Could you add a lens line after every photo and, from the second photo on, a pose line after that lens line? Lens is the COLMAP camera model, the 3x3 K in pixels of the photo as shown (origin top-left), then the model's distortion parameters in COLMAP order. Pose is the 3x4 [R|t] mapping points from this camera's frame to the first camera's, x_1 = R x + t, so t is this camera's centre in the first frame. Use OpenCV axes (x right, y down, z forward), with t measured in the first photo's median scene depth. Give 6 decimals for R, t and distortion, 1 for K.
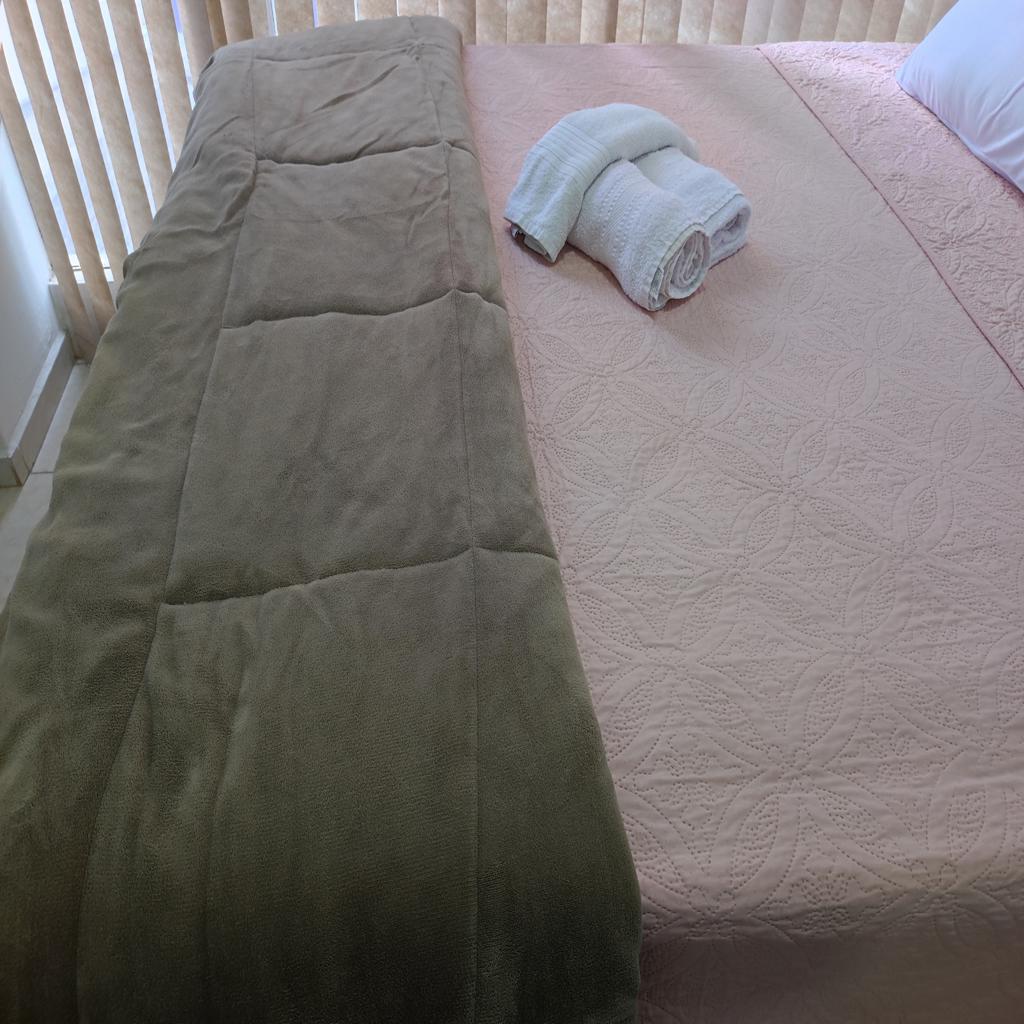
lens RADIAL K [[1029.4, 0, 510.1], [0, 1029.4, 517.9], [0, 0, 1]] dist [0.031562, 0.000000]
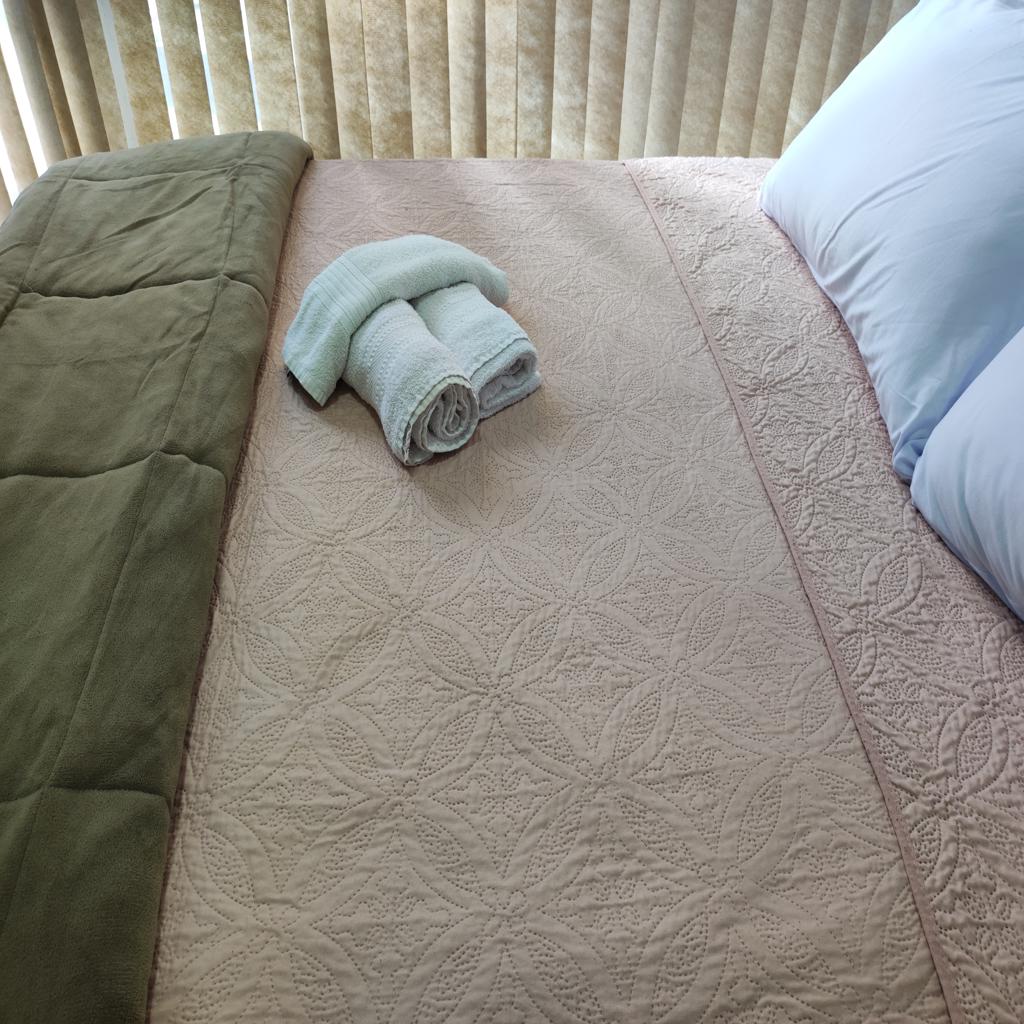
lens RADIAL K [[1029.4, 0, 512.0], [0, 1029.4, 505.3], [0, 0, 1]] dist [0.031562, 0.000000]
pose [[0.999057, 0.016585, -0.040115, 0.269702], [-0.019143, 0.997752, -0.064229, -0.110681], [0.038959, 0.064936, 0.997129, 0.095176]]
